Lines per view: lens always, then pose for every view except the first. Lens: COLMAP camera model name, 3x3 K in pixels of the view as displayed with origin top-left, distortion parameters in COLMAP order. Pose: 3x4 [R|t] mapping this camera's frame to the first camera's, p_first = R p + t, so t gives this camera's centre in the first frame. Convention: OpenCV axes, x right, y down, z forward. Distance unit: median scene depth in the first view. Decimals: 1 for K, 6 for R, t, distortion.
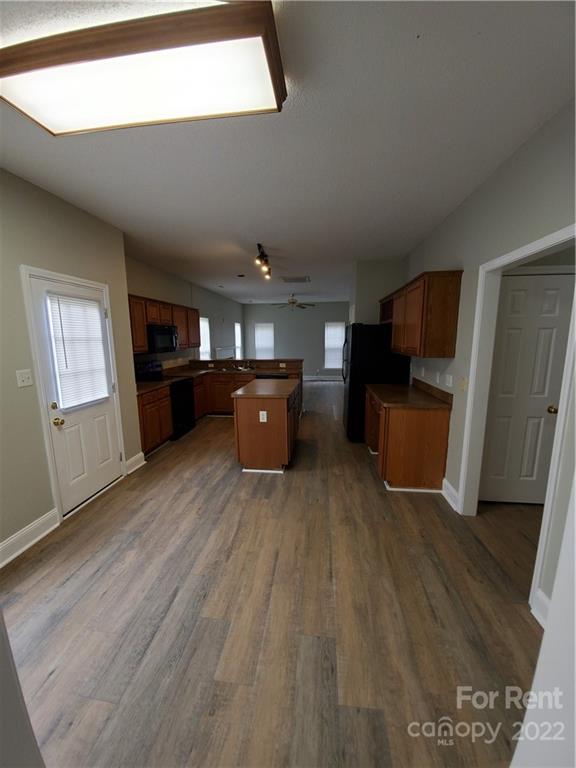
lens RADIAL K [[300.6, 0, 285.5], [0, 300.6, 387.6], [0, 0, 1]] dist [-0.001913, -0.000356]
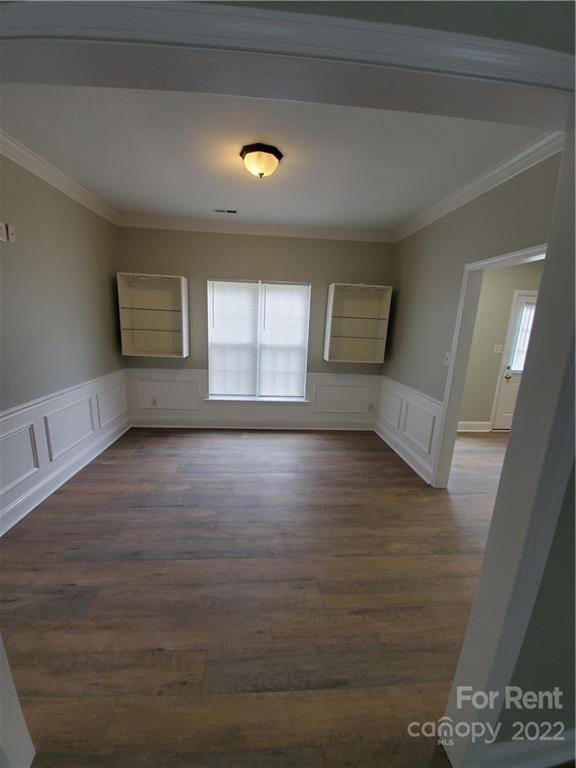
lens RADIAL K [[300.6, 0, 285.5], [0, 300.6, 387.6], [0, 0, 1]] dist [-0.001913, -0.000356]
pose [[0.175419, 0.225827, -0.958243, 0.721529], [-0.197082, 0.961689, 0.190561, 0.096731], [0.964566, 0.155424, 0.213205, -0.627169]]
